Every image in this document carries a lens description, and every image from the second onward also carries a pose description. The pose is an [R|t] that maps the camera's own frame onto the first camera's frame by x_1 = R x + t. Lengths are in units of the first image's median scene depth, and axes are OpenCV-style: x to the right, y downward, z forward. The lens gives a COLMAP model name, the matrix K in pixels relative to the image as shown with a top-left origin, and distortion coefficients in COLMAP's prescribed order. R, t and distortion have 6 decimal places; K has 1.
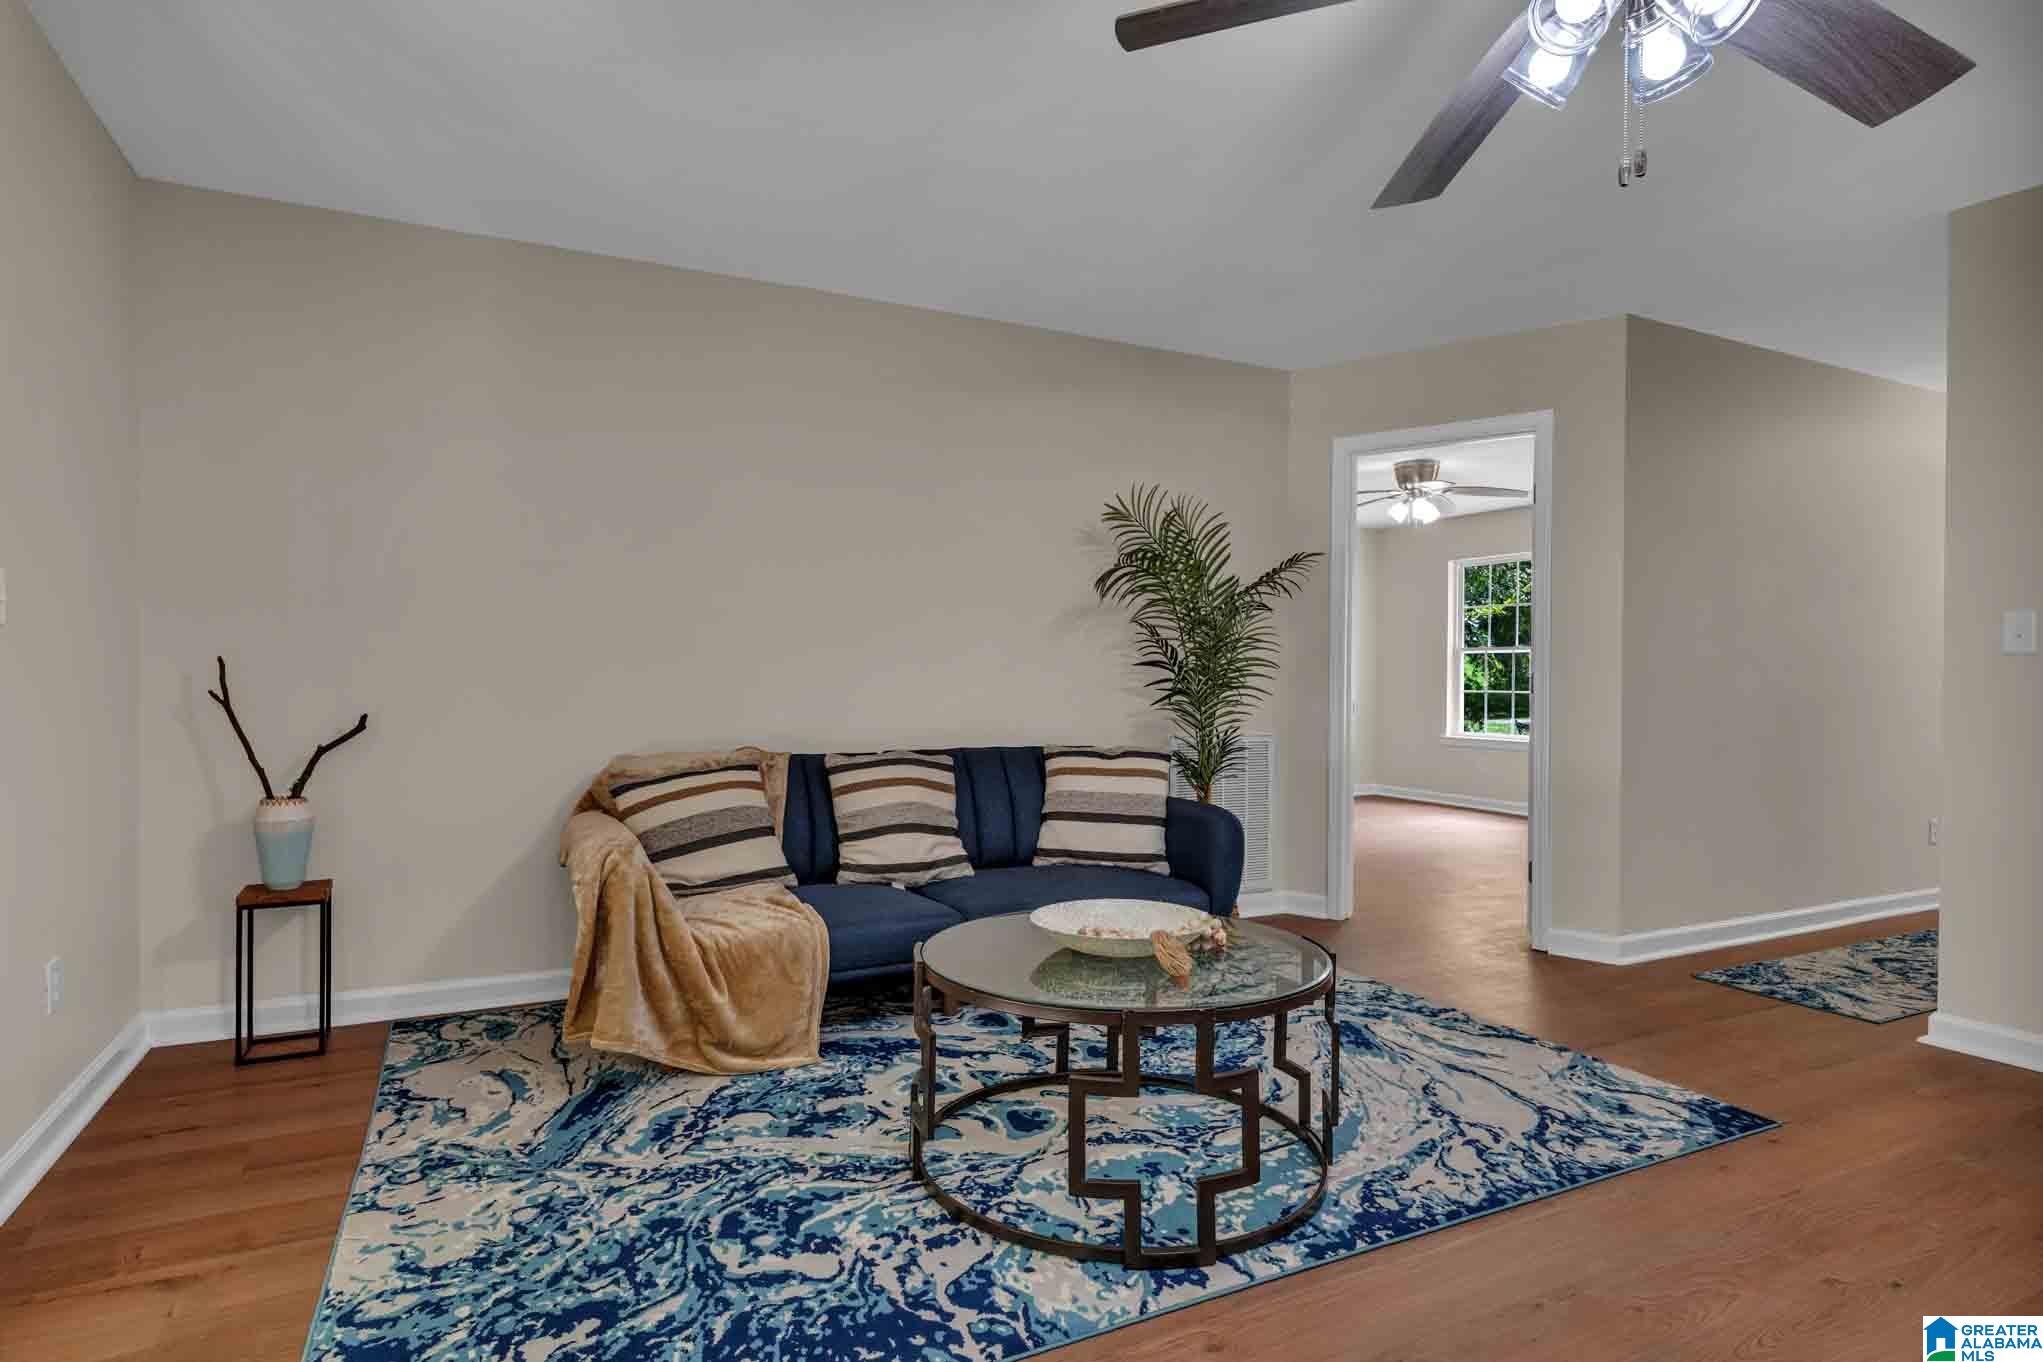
lens RADIAL K [[1070.8, 0, 1014.5], [0, 1070.8, 679.2], [0, 0, 1]] dist [0.002976, 0.001562]
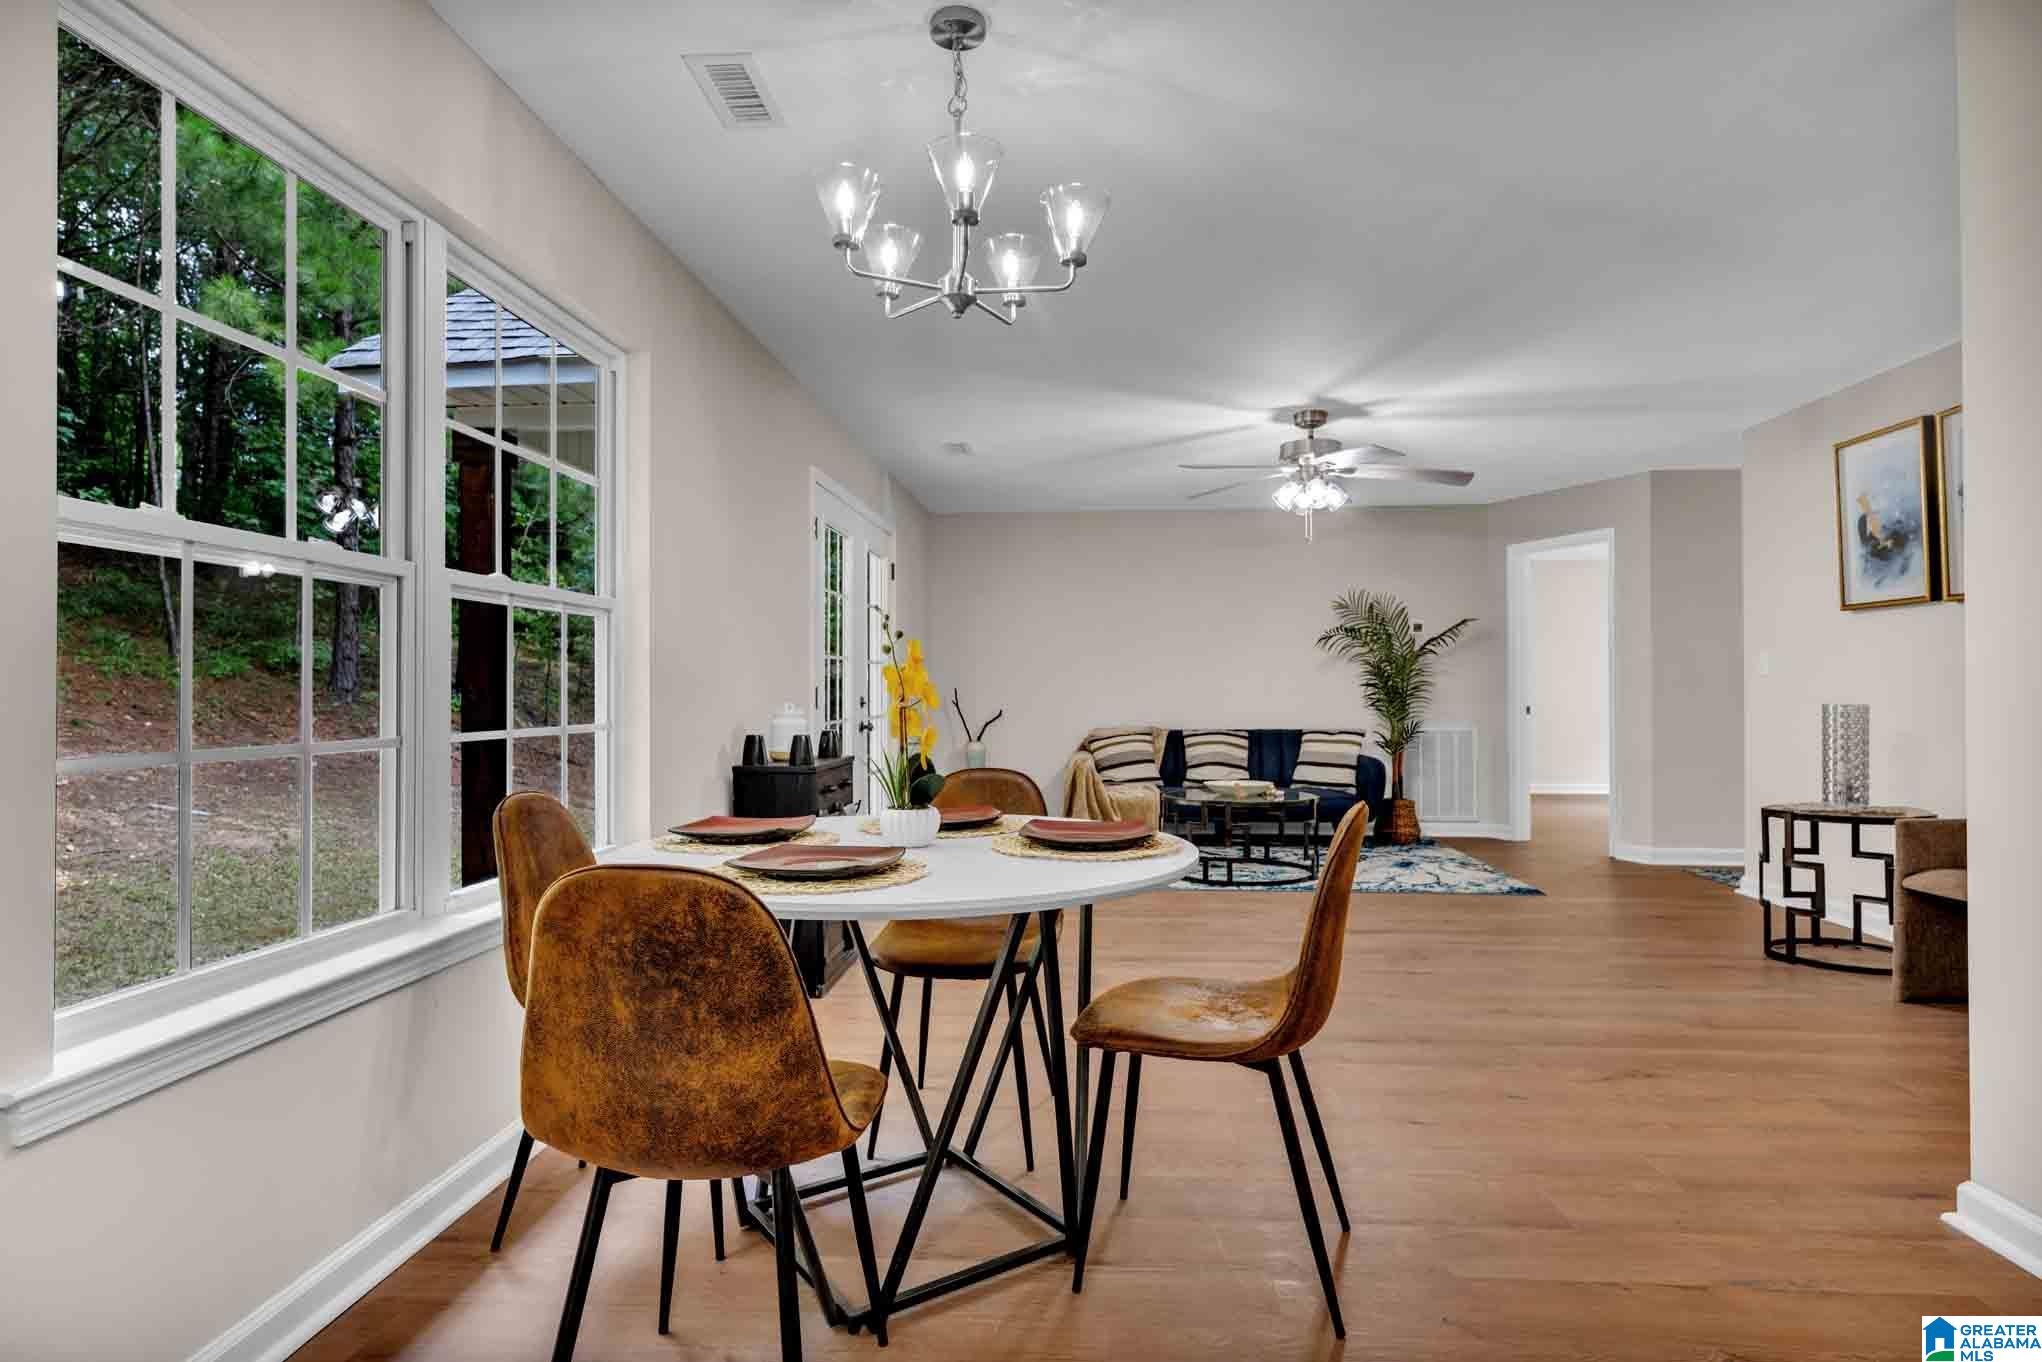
lens RADIAL K [[1070.3, 0, 1039.1], [0, 1070.3, 685.8], [0, 0, 1]] dist [0.002976, 0.001562]
pose [[0.861449, -0.013317, -0.507669, 0.776901], [0.005953, 0.999852, -0.016127, 0.018050], [0.507809, 0.010870, 0.861401, -1.164853]]
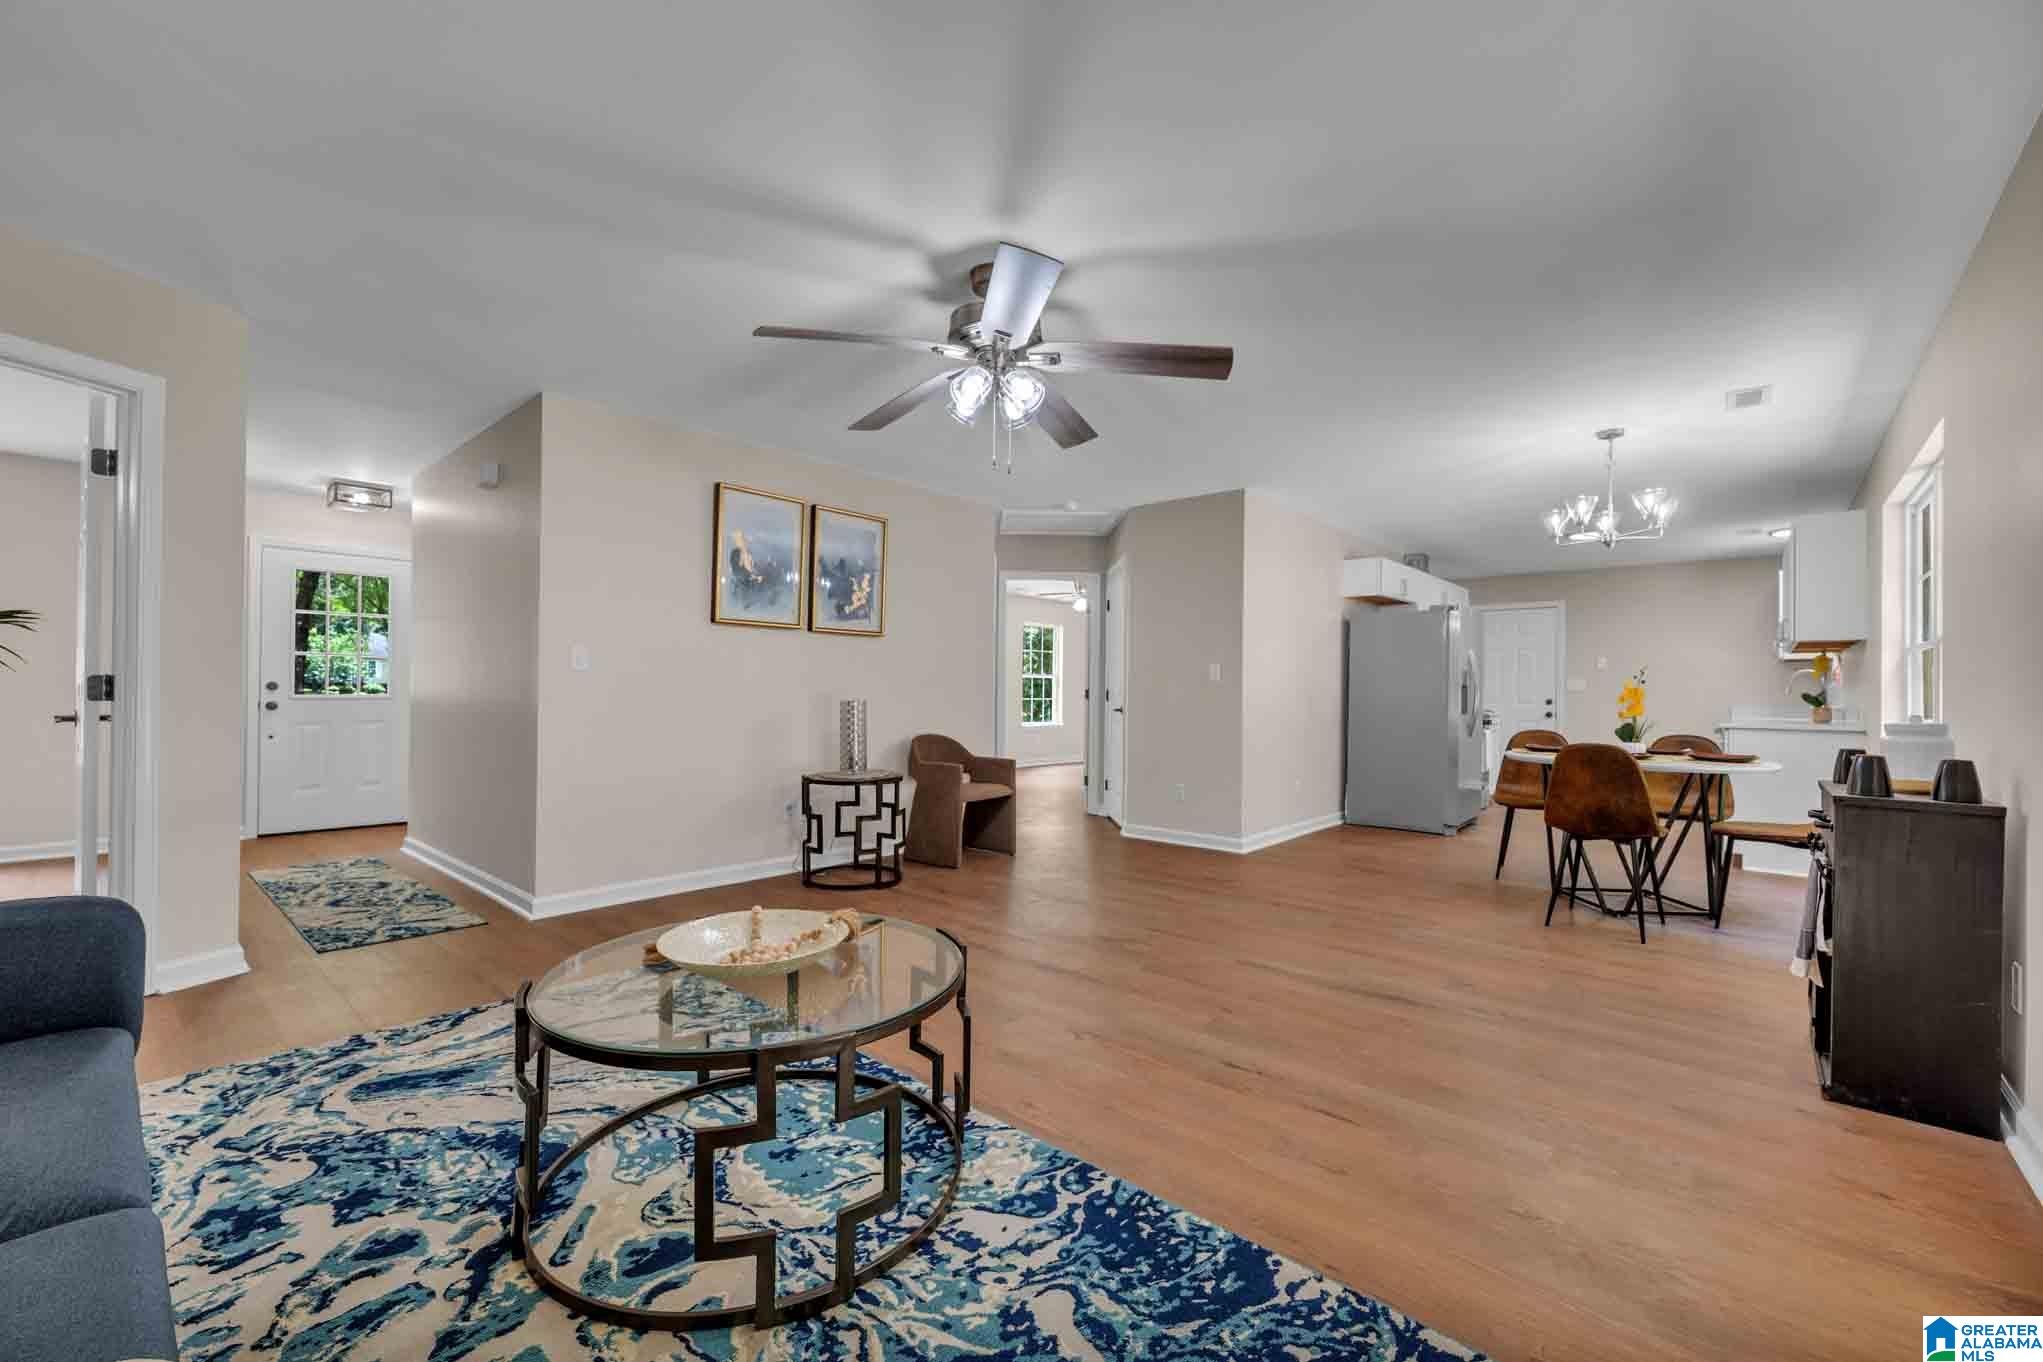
lens RADIAL K [[840.5, 0, 1012.9], [0, 840.5, 677.0], [0, 0, 1]] dist [0.002404, 0.000199]
pose [[-0.364230, 0.005918, 0.931290, -0.537241], [-0.008688, 0.999915, -0.009752, -0.004457], [-0.931268, -0.011643, -0.364148, 0.809502]]
